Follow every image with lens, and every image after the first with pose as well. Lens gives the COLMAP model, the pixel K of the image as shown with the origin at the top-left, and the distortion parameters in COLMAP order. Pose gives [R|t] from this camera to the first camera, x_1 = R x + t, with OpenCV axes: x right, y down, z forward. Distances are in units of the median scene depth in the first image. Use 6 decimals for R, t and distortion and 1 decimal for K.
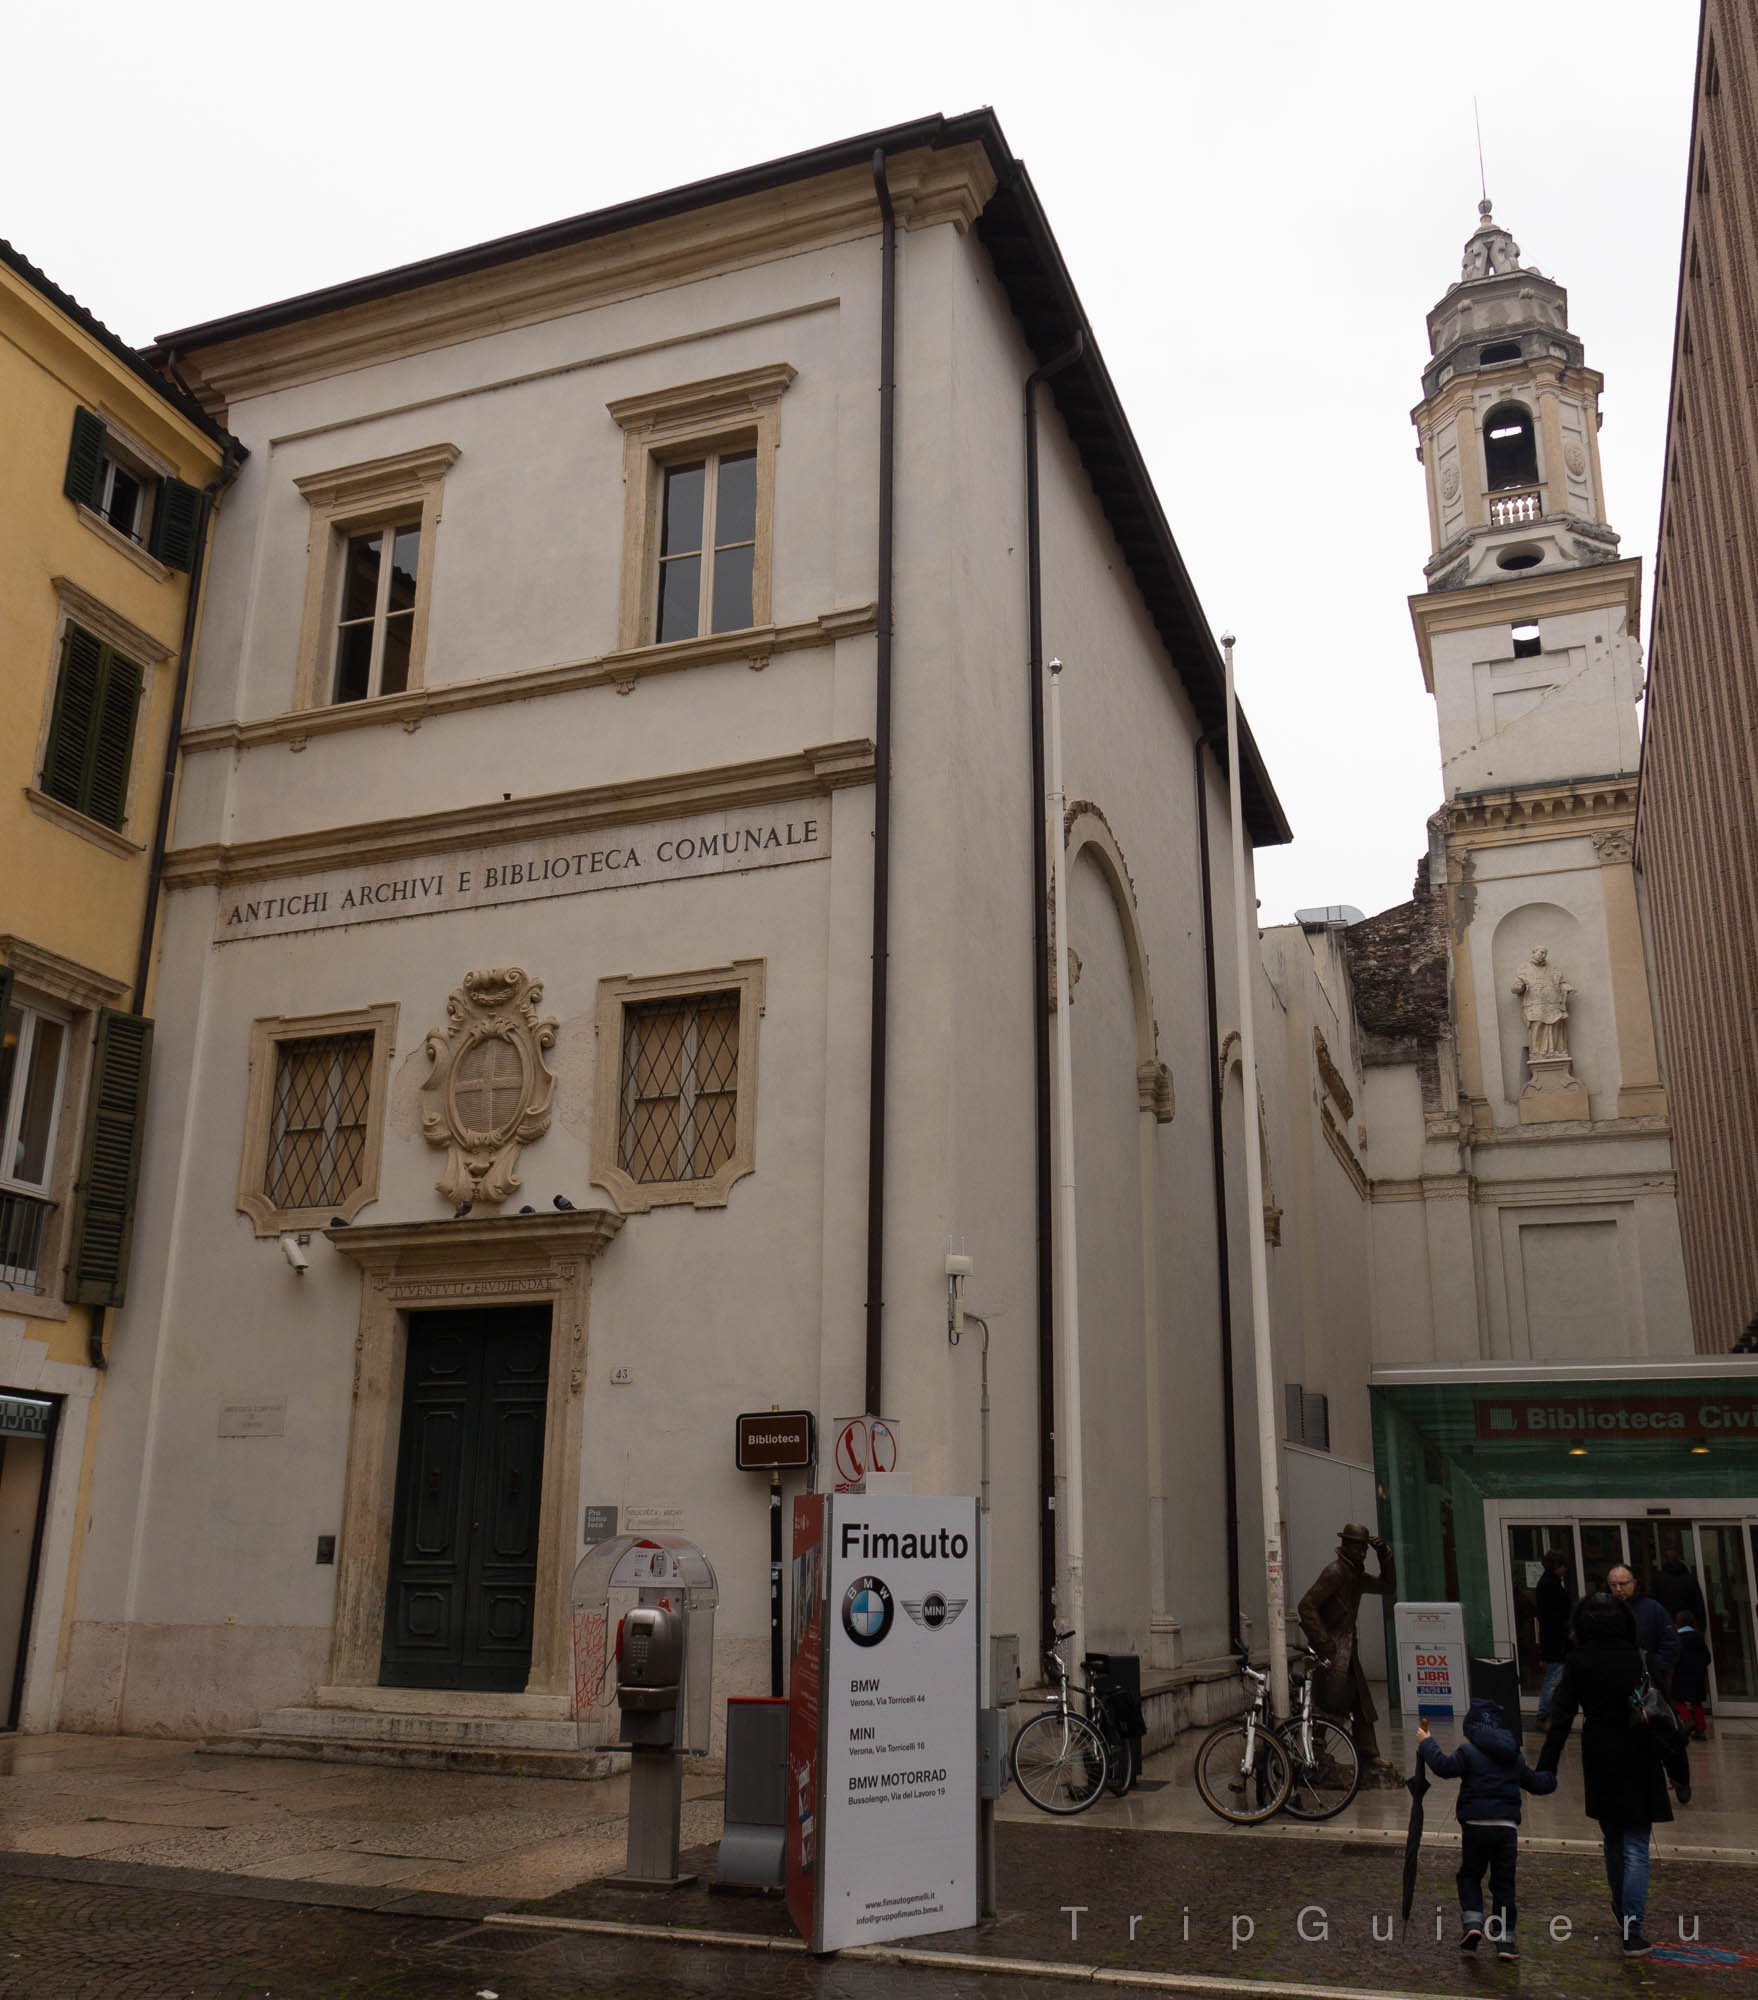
lens RADIAL K [[1812.6, 0, 883.3], [0, 1812.6, 1048.1], [0, 0, 1]] dist [-0.006339, 0.002361]
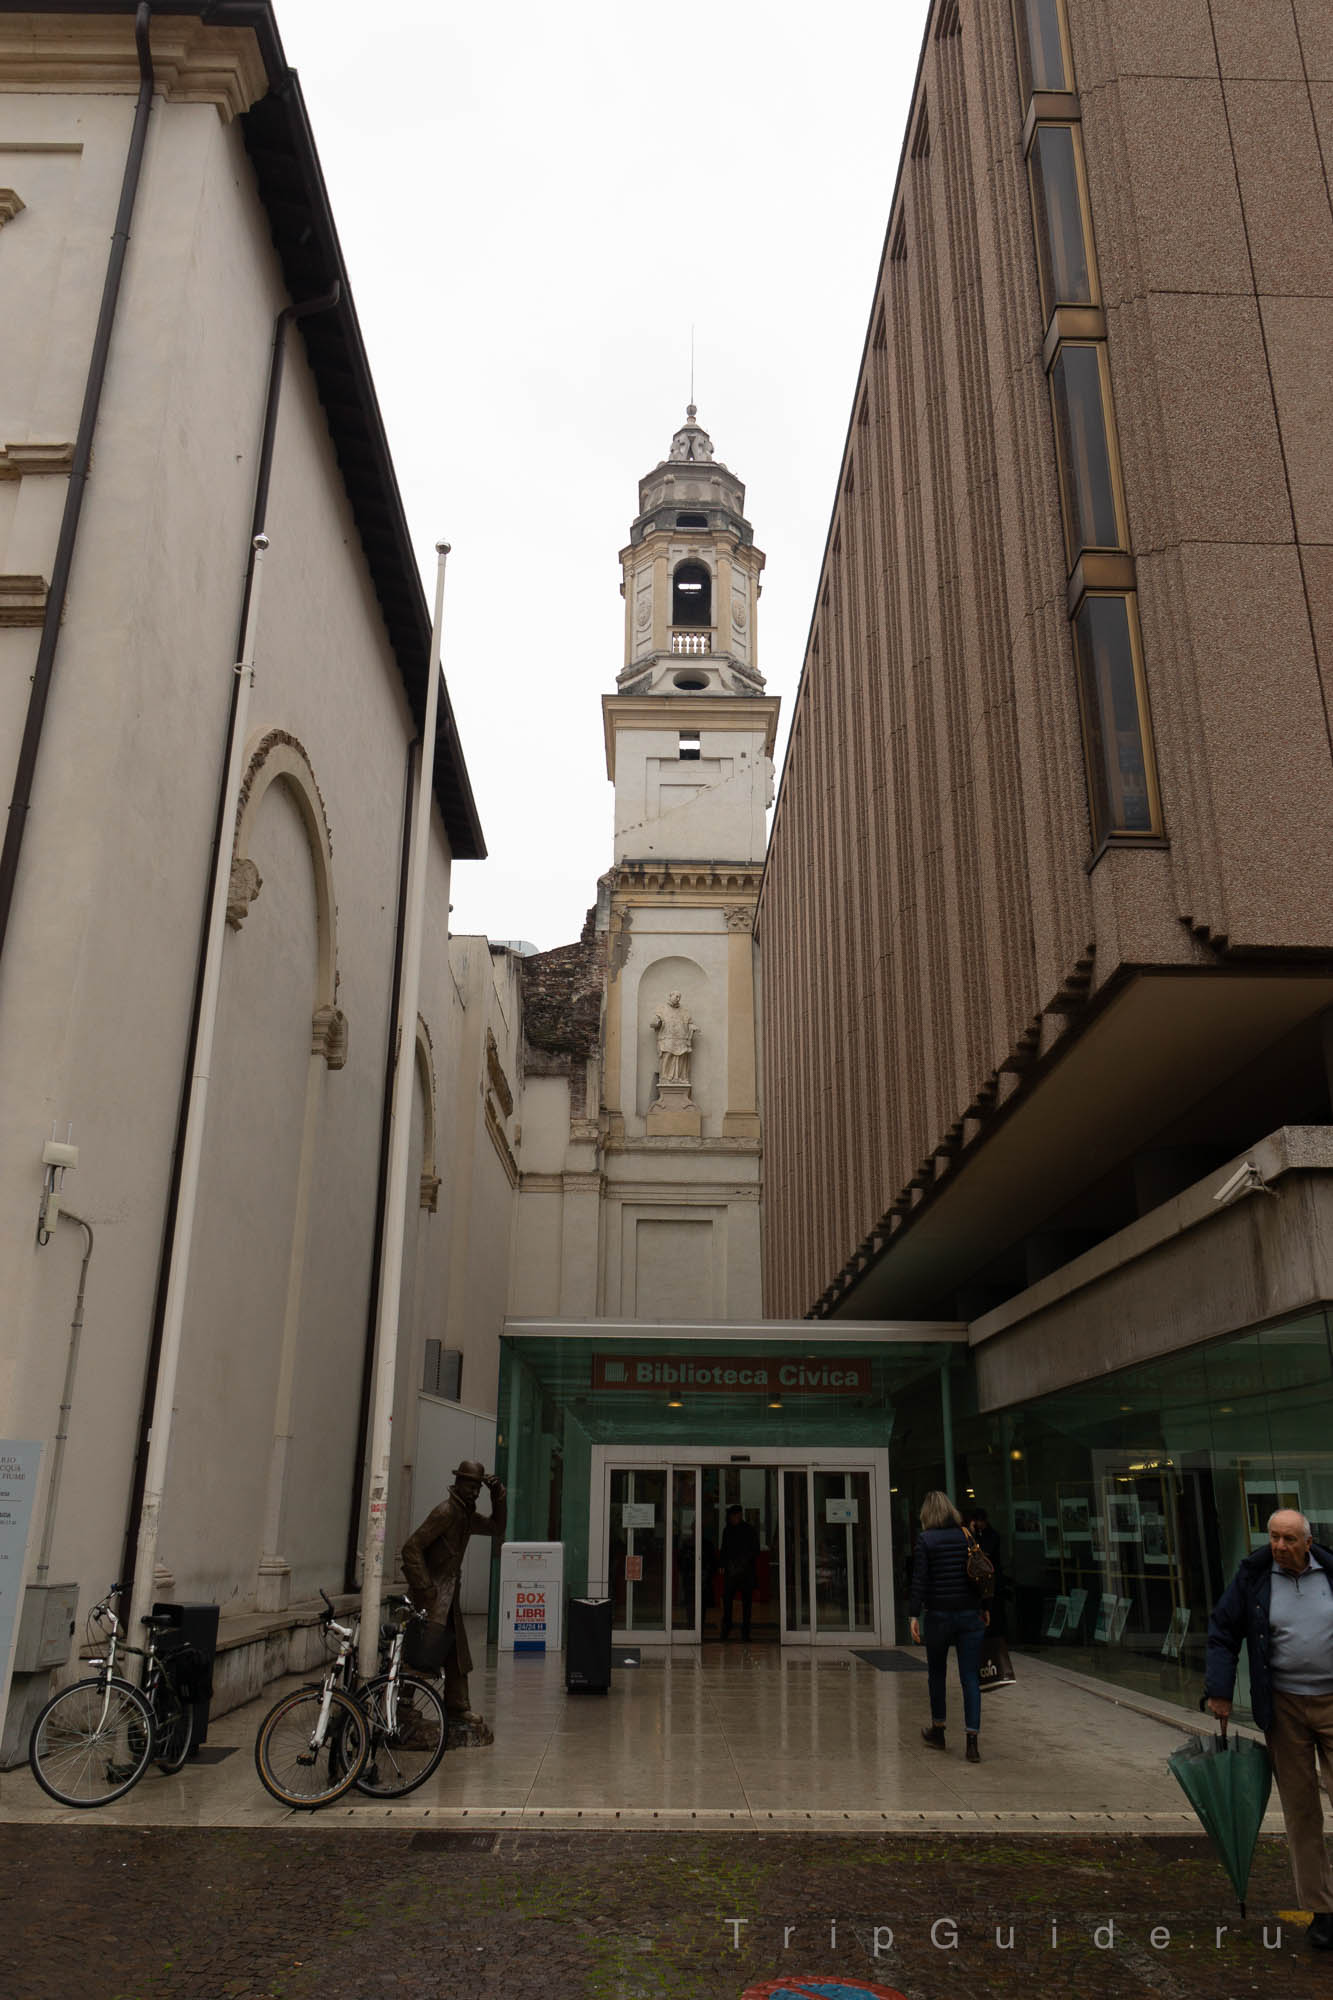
lens RADIAL K [[1487.9, 0, 666.5], [0, 1487.9, 1000.0], [0, 0, 1]] dist [-0.011939, 0.000017]
pose [[0.933240, 0.117459, 0.339508, 0.051272], [-0.099786, 0.992605, -0.069119, 0.054070], [-0.345116, 0.030626, 0.938060, 0.183597]]
